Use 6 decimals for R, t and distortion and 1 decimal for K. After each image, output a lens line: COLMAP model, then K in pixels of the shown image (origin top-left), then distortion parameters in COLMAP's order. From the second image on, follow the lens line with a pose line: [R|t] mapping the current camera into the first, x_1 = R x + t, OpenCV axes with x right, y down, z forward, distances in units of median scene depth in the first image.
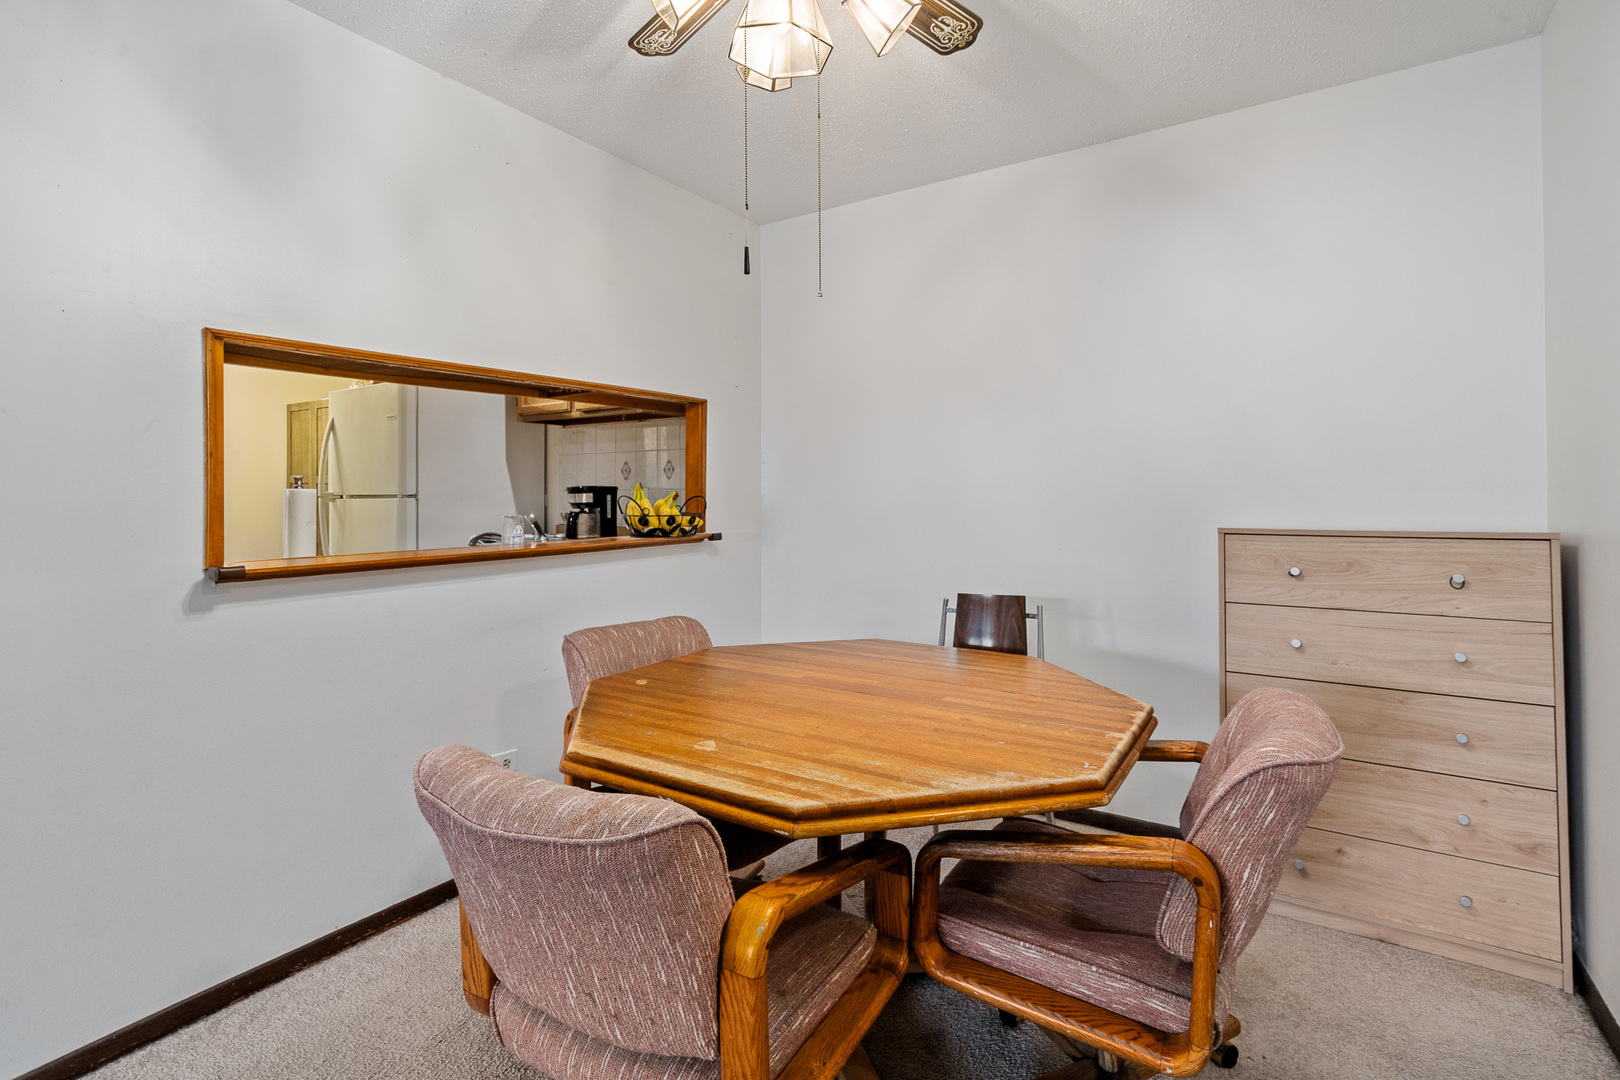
lens RADIAL K [[755.6, 0, 838.8], [0, 755.6, 488.7], [0, 0, 1]] dist [-0.004067, 0.000512]
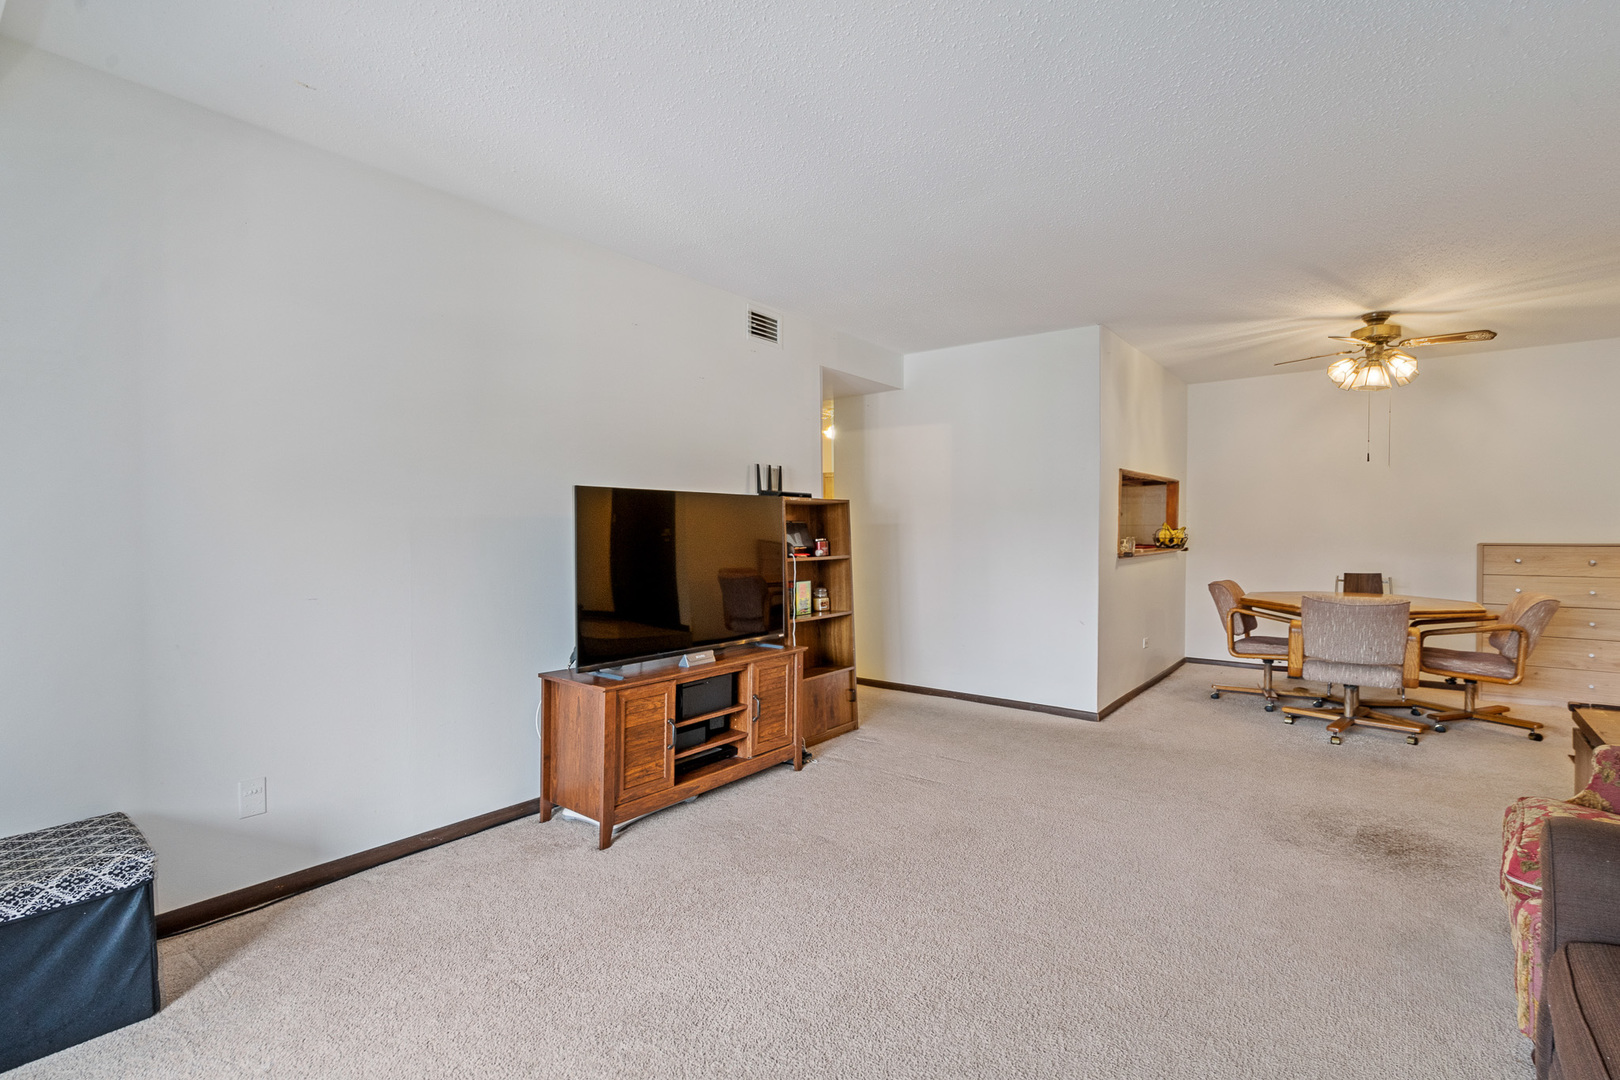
lens RADIAL K [[755.6, 0, 813.5], [0, 755.6, 545.7], [0, 0, 1]] dist [-0.004067, 0.000512]
pose [[0.995461, 0.002788, -0.095133, -1.493612], [0.000344, 0.999459, 0.032891, -0.019628], [0.095173, -0.032775, 0.994921, -1.706377]]
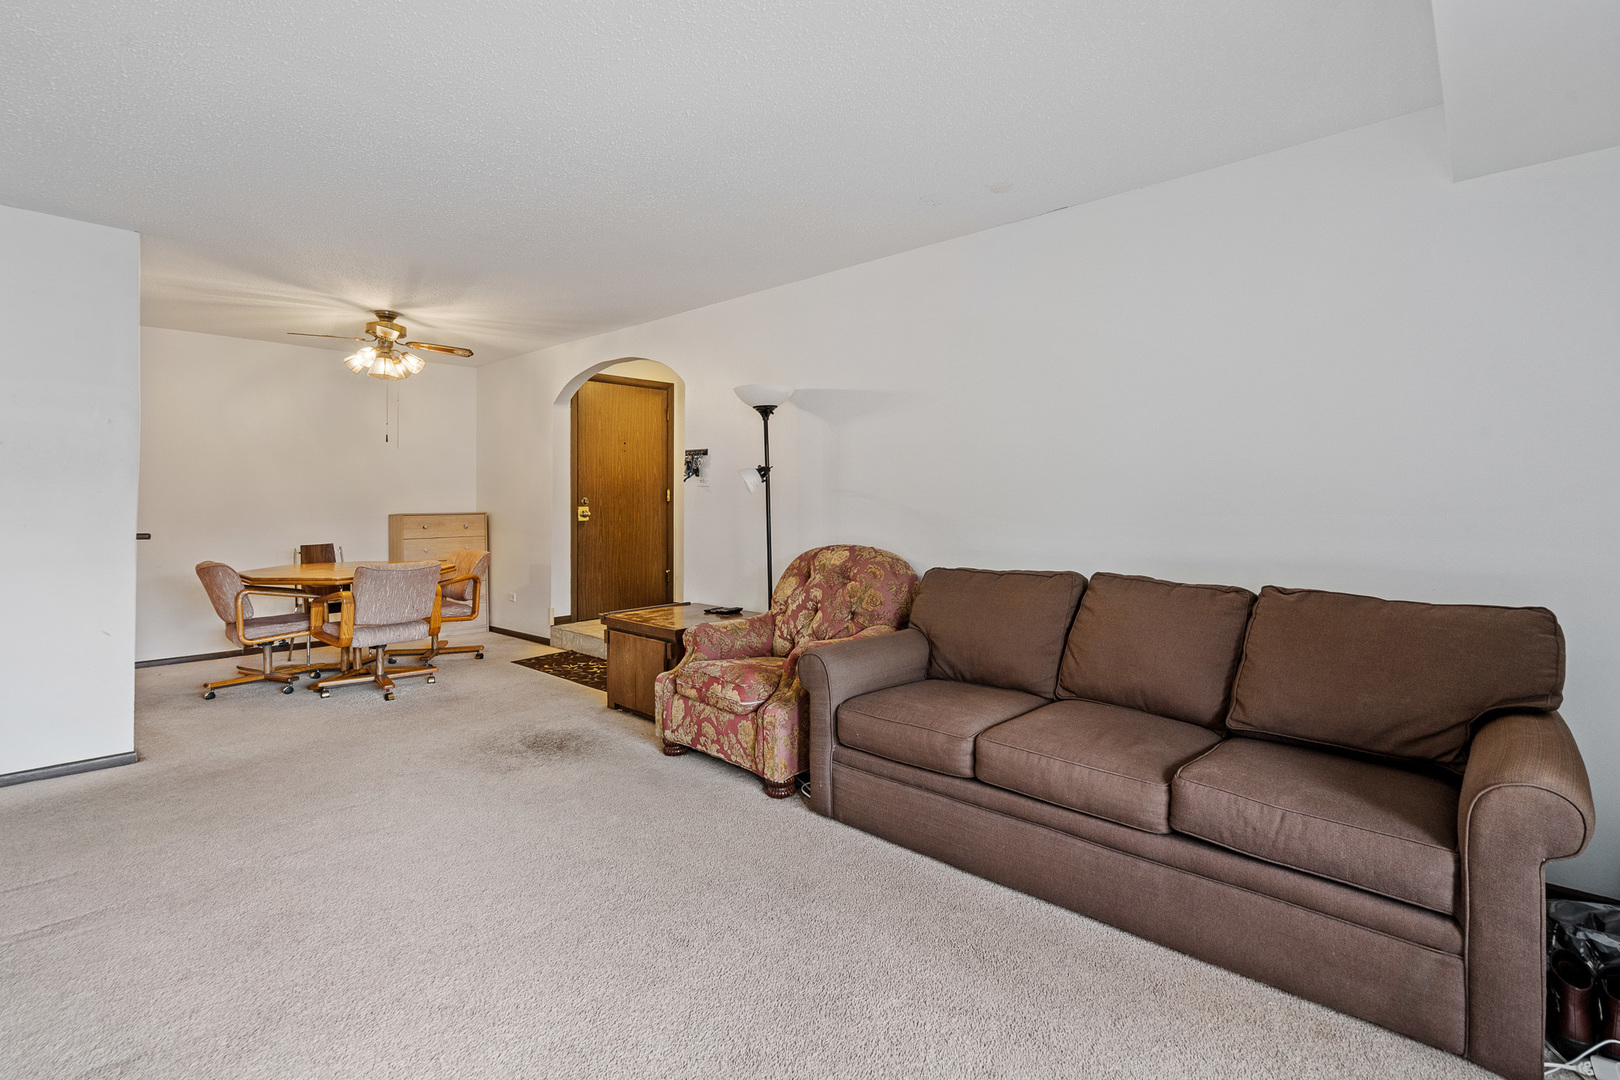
lens RADIAL K [[755.6, 0, 798.3], [0, 755.6, 494.1], [0, 0, 1]] dist [-0.004067, 0.000512]
pose [[0.176429, 0.009312, 0.984269, -2.292385], [-0.007128, 0.999941, -0.008183, -0.011252], [-0.984288, -0.005572, 0.176485, -1.108431]]
